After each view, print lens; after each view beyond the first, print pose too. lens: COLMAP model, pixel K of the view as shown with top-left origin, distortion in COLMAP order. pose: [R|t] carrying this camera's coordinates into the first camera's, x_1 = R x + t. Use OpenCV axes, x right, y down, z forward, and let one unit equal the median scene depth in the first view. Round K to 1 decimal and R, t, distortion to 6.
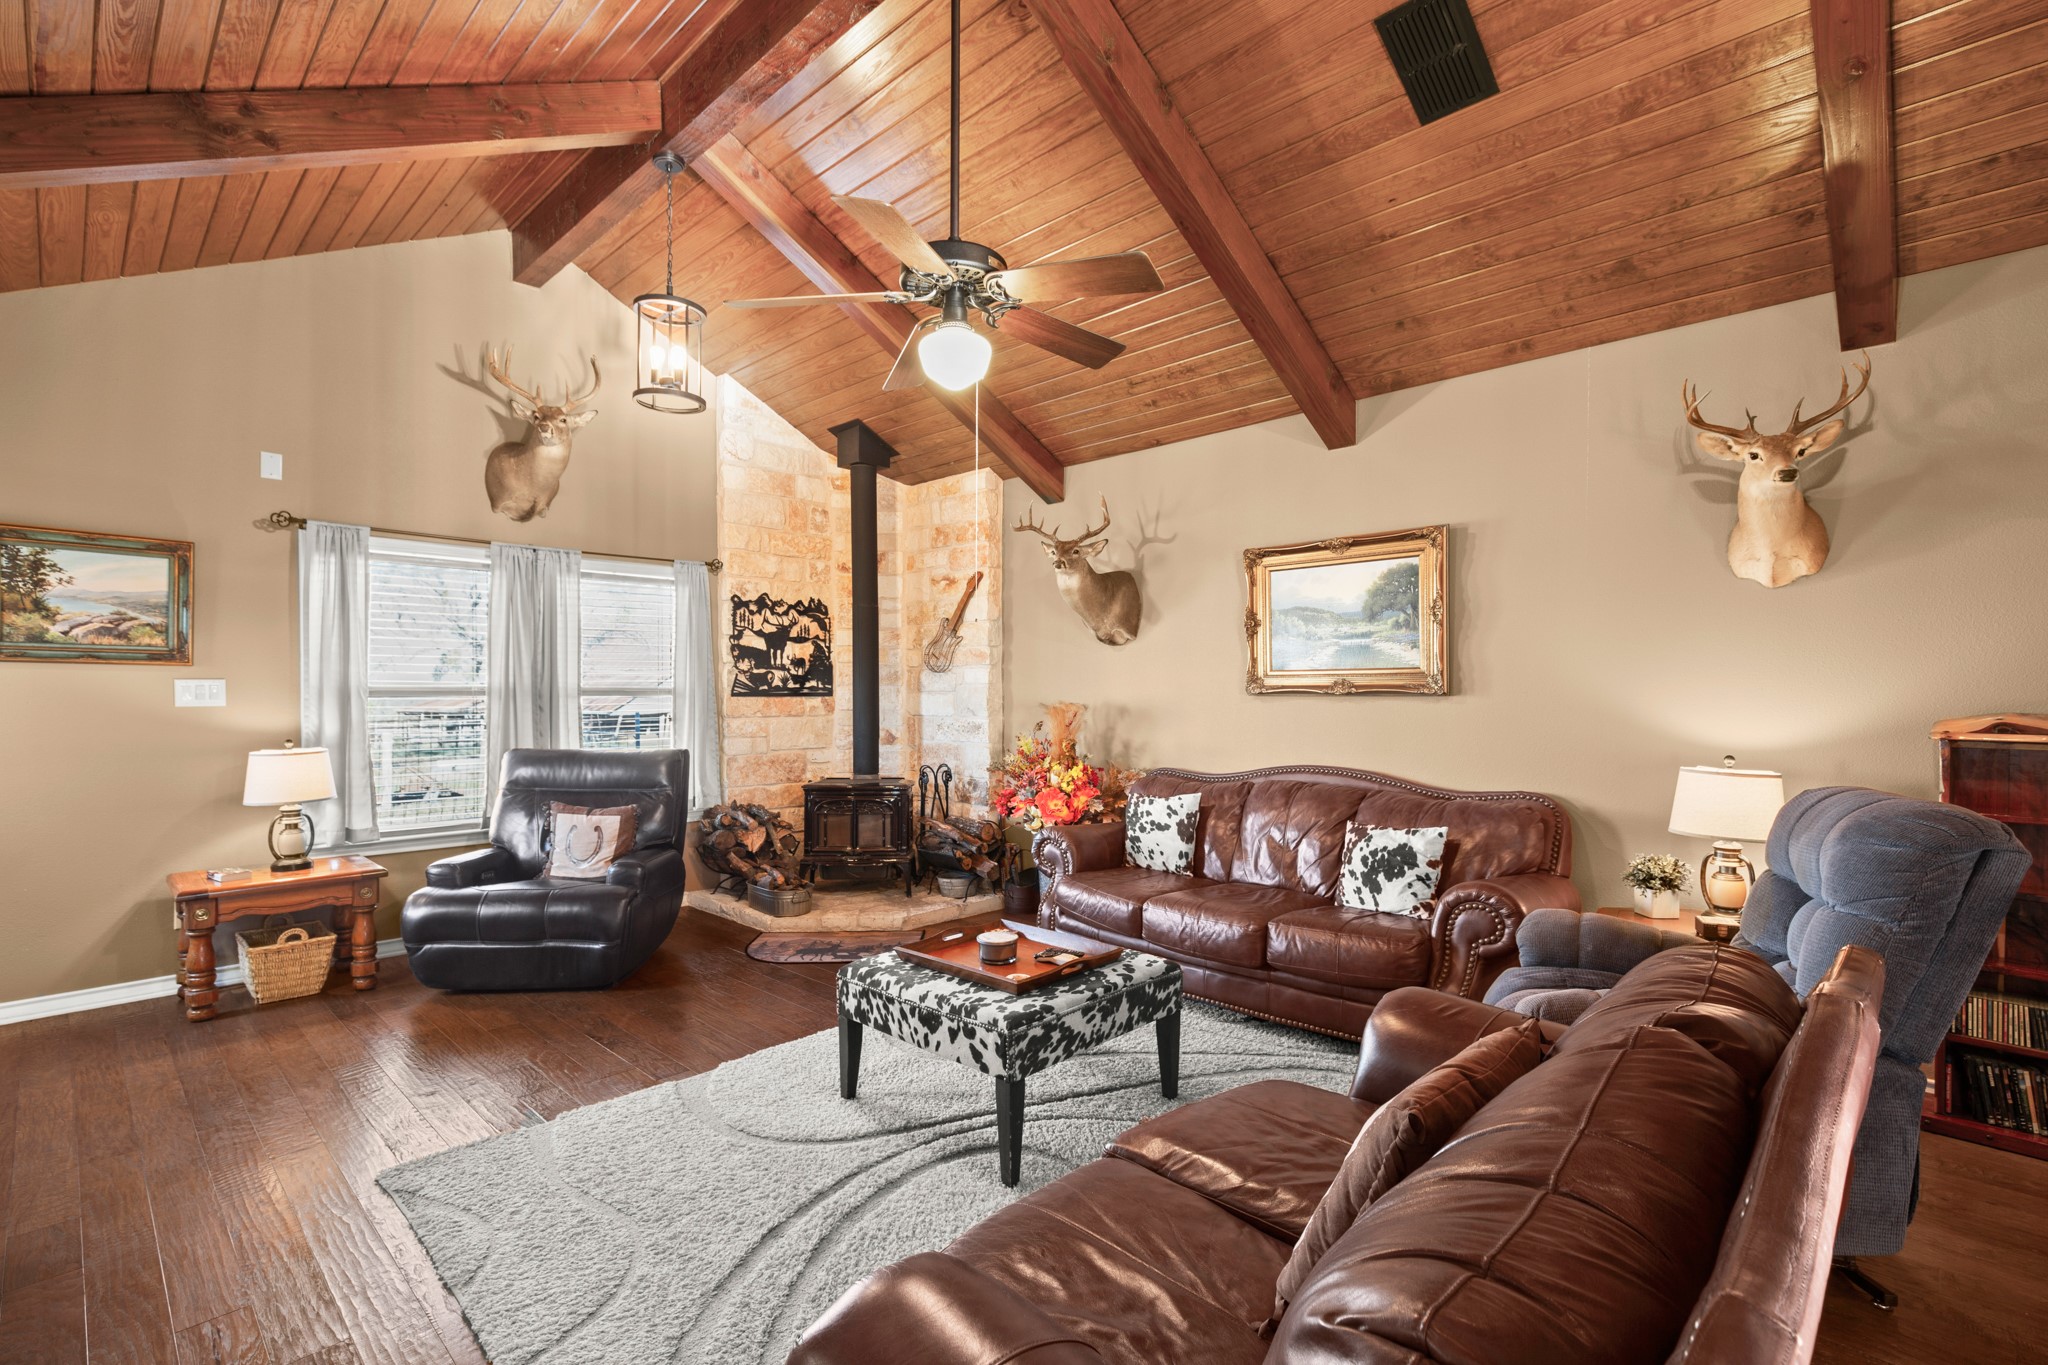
lens RADIAL K [[936.3, 0, 1043.8], [0, 936.3, 693.6], [0, 0, 1]] dist [0.014174, -0.000438]
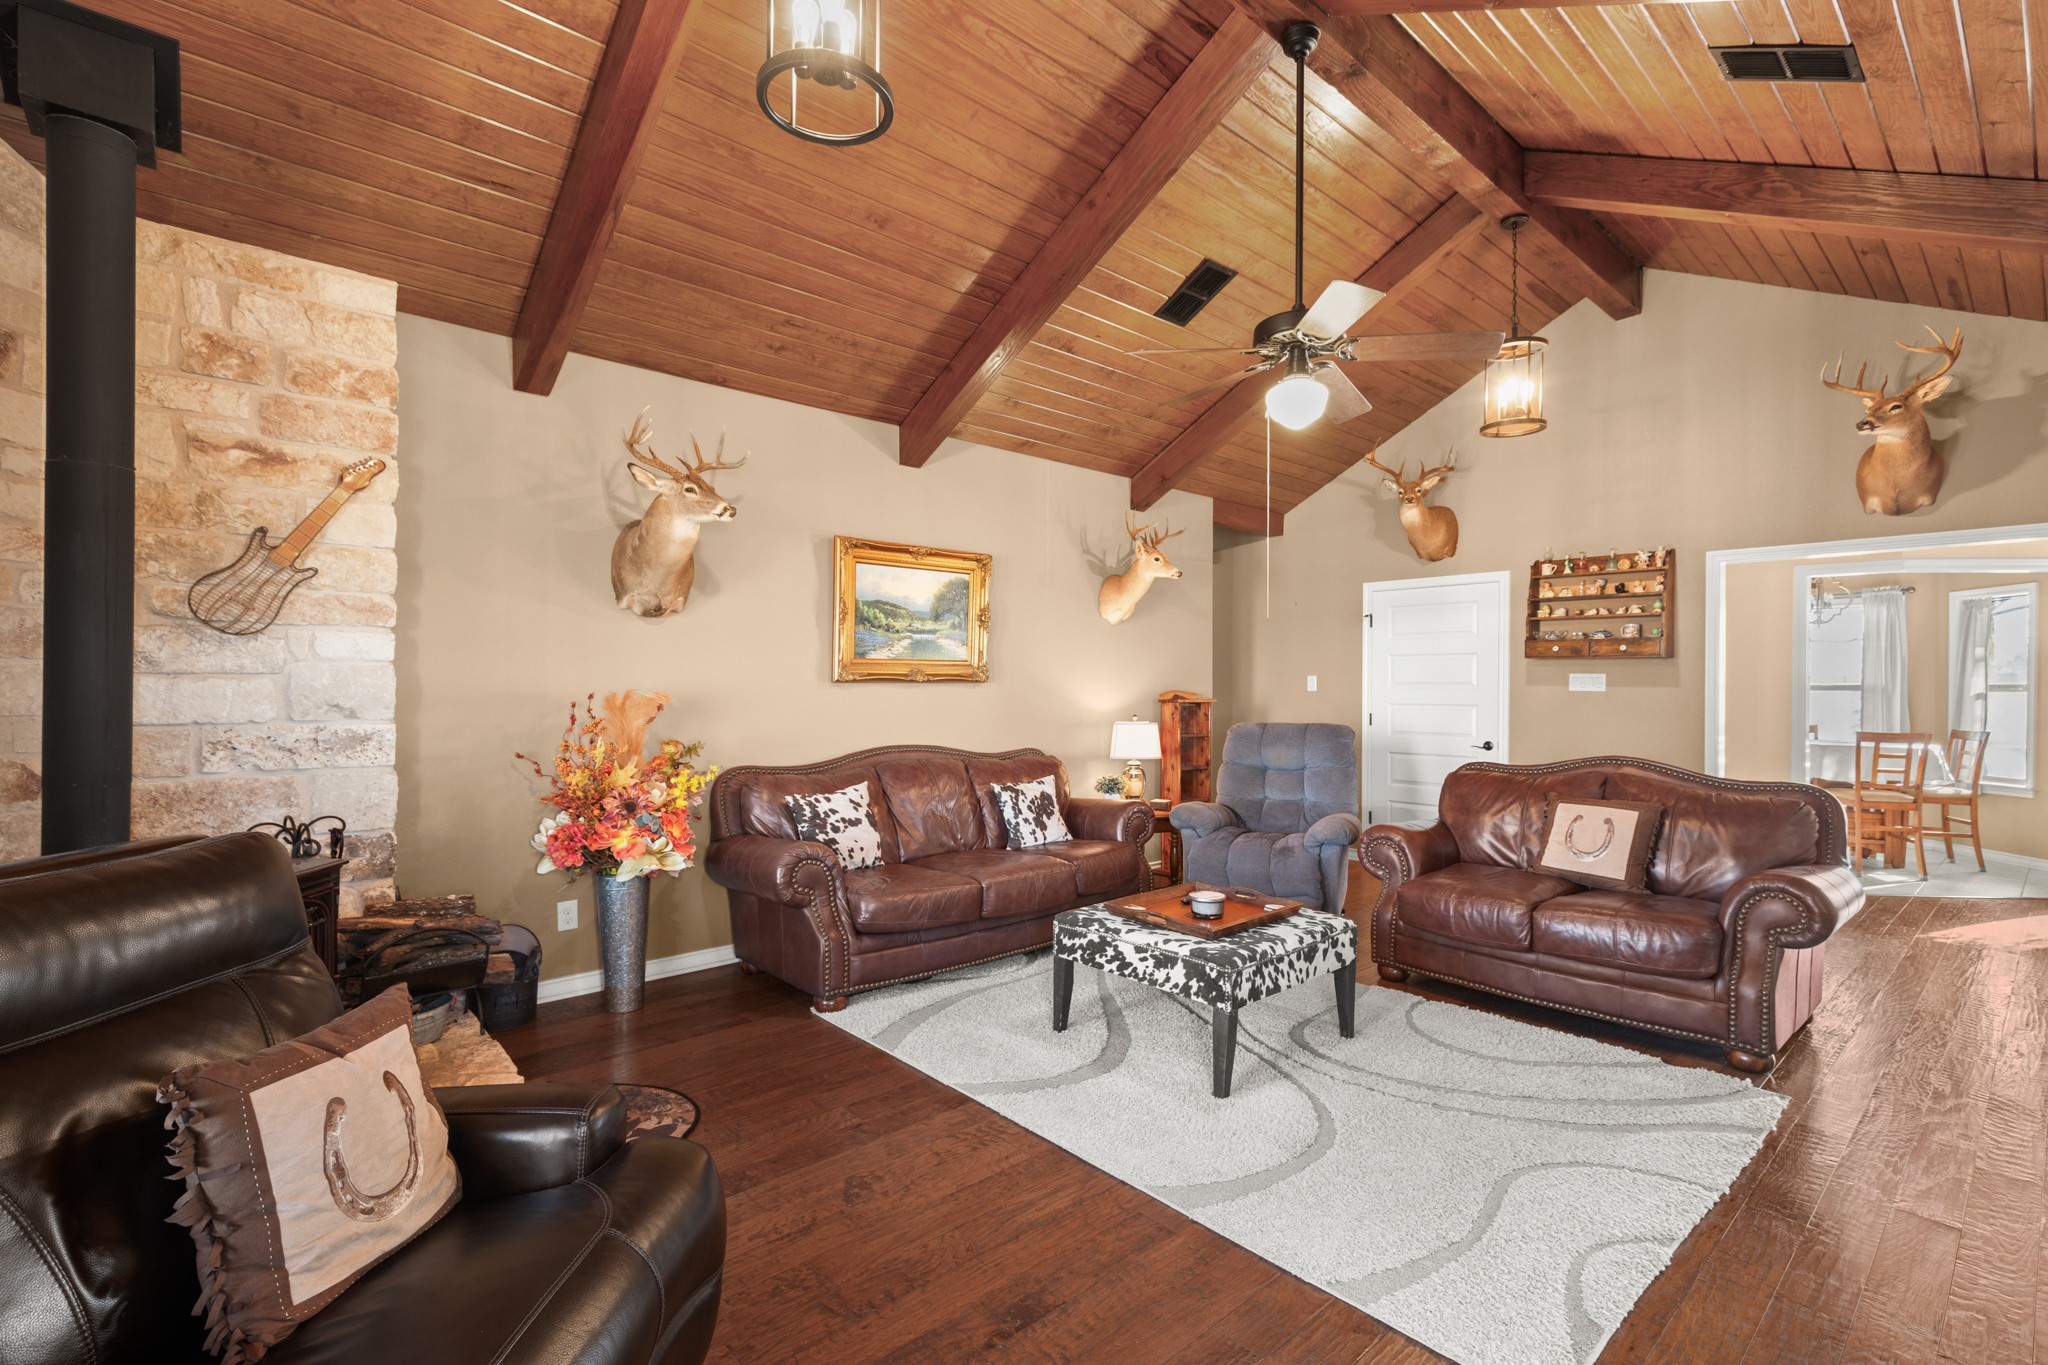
lens RADIAL K [[936.3, 0, 1013.6], [0, 936.3, 686.6], [0, 0, 1]] dist [0.014174, -0.000438]
pose [[0.079160, 0.000379, 0.996862, -0.832122], [0.001202, 0.999999, -0.000475, 0.007714], [-0.996861, 0.001236, 0.079159, 0.801051]]
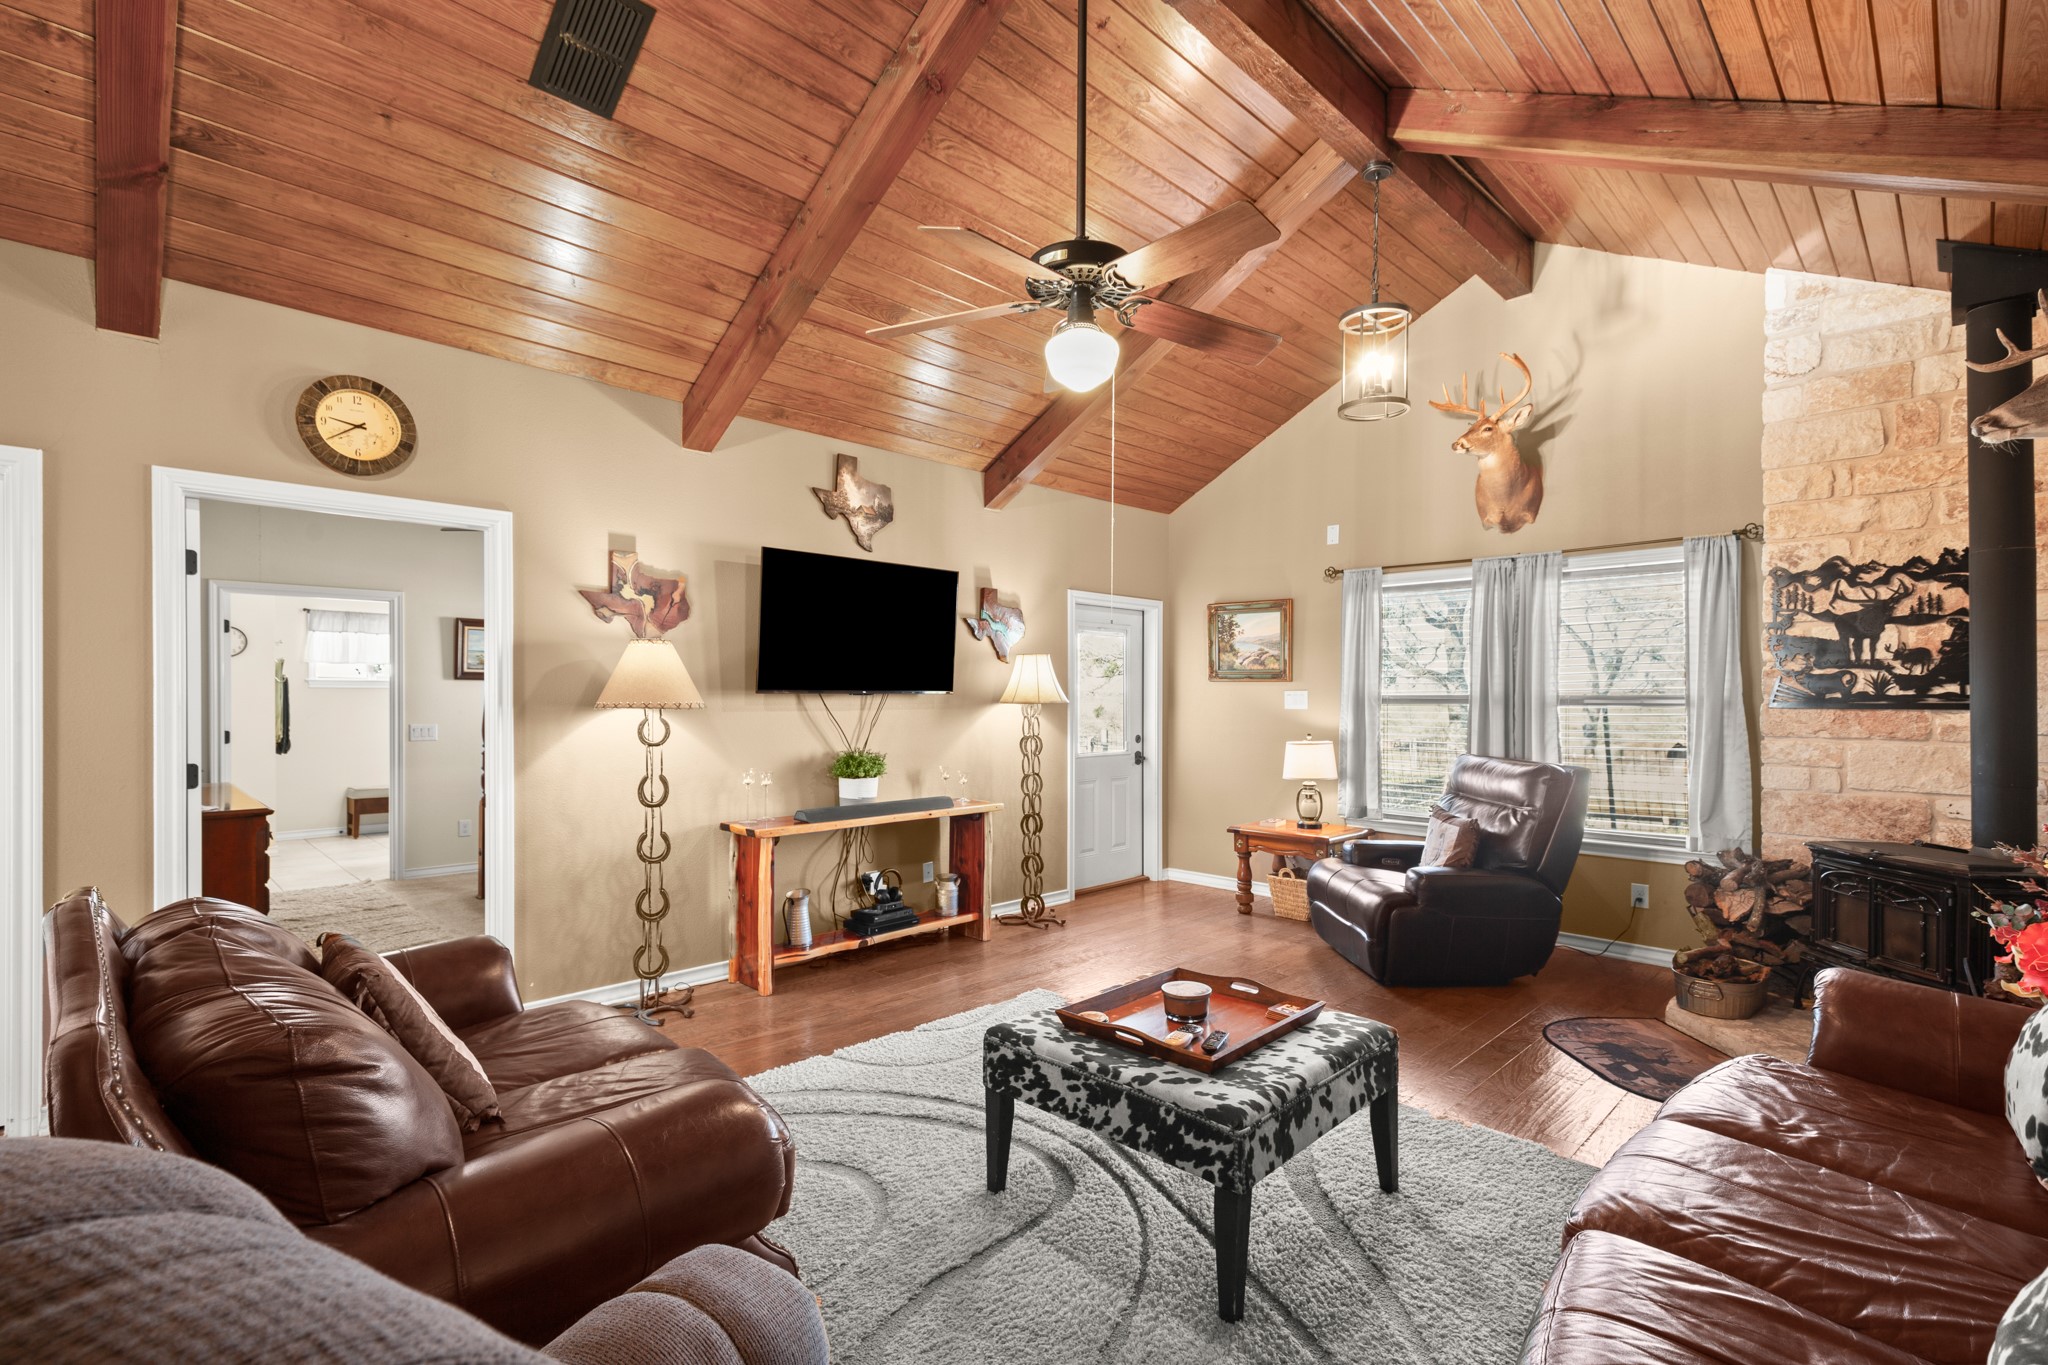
lens RADIAL K [[936.3, 0, 1043.5], [0, 936.3, 691.3], [0, 0, 1]] dist [0.014174, -0.000438]
pose [[-0.014838, -0.006153, -0.999871, 0.543520], [-0.005266, 0.999968, -0.006076, -0.002938], [0.999876, 0.005175, -0.014870, 0.595626]]
